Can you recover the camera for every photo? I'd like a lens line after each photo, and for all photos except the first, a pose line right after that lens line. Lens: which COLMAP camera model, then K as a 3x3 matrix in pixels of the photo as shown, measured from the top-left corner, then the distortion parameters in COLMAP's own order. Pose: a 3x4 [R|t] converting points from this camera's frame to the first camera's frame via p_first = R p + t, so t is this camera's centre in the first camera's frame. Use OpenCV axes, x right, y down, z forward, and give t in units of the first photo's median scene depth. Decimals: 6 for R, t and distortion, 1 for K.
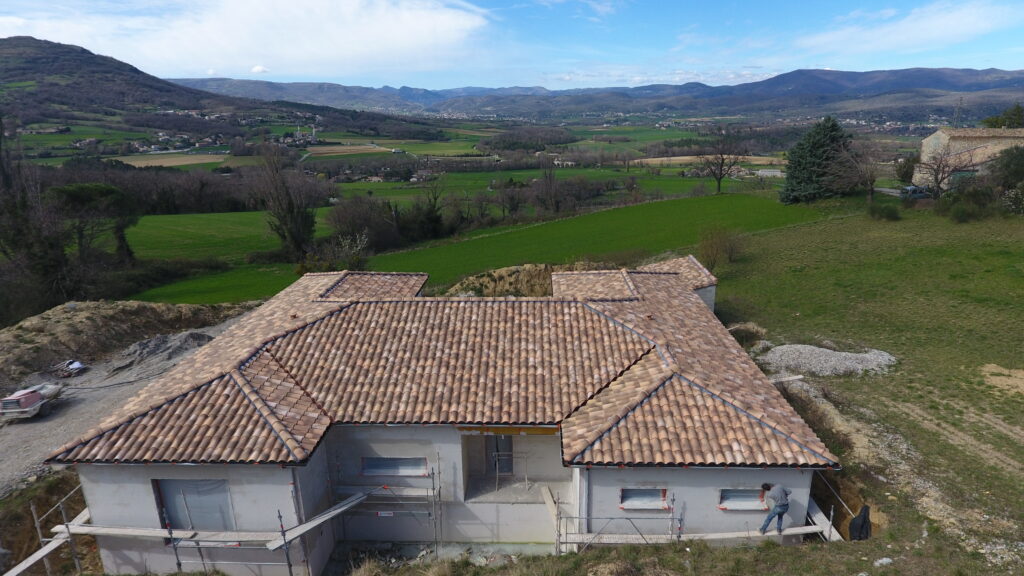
lens RADIAL K [[602.9, 0, 520.4], [0, 602.9, 289.0], [0, 0, 1]] dist [-0.006826, 0.001385]
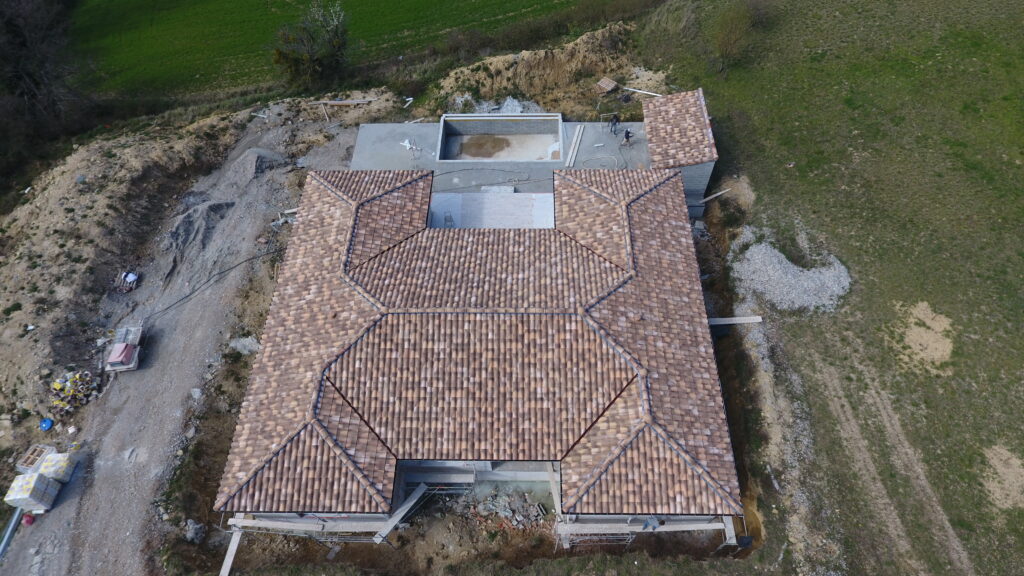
lens RADIAL K [[602.9, 0, 520.4], [0, 602.9, 289.0], [0, 0, 1]] dist [-0.006826, 0.001385]
pose [[0.999795, -0.018383, 0.008535, -0.028831], [0.008487, 0.762128, 0.647371, -0.898682], [-0.018406, -0.647165, 0.762128, 0.171888]]
